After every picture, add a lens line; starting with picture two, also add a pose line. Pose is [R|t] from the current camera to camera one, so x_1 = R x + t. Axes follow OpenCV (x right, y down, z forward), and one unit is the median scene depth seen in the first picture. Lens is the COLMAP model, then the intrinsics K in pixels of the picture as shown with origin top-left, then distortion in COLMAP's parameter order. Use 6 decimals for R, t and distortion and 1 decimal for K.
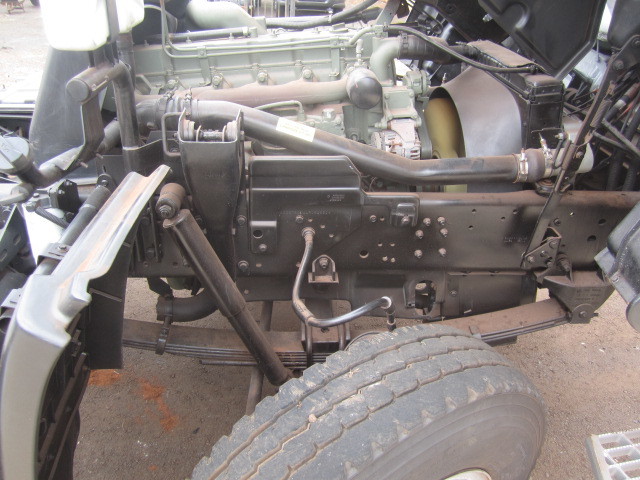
lens RADIAL K [[535.0, 0, 321.4], [0, 535.0, 238.2], [0, 0, 1]] dist [-0.044788, 0.003360]
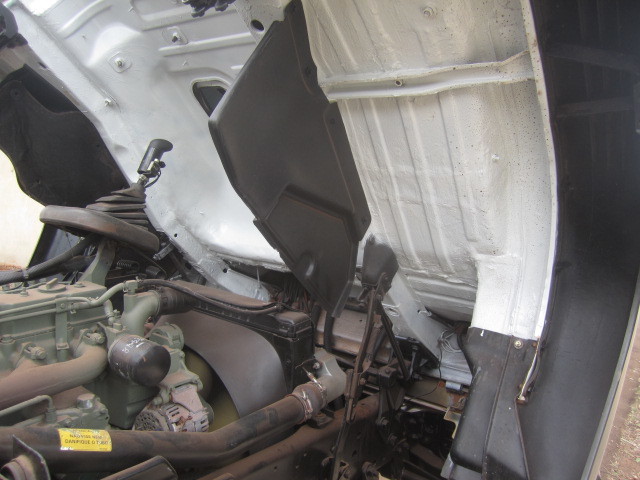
lens RADIAL K [[535.0, 0, 321.4], [0, 535.0, 238.2], [0, 0, 1]] dist [-0.044788, 0.003360]
pose [[0.629462, -0.021861, 0.776724, -0.343244], [0.316280, 0.920259, -0.230414, -0.176896], [-0.709750, 0.390699, 0.586182, 0.279896]]
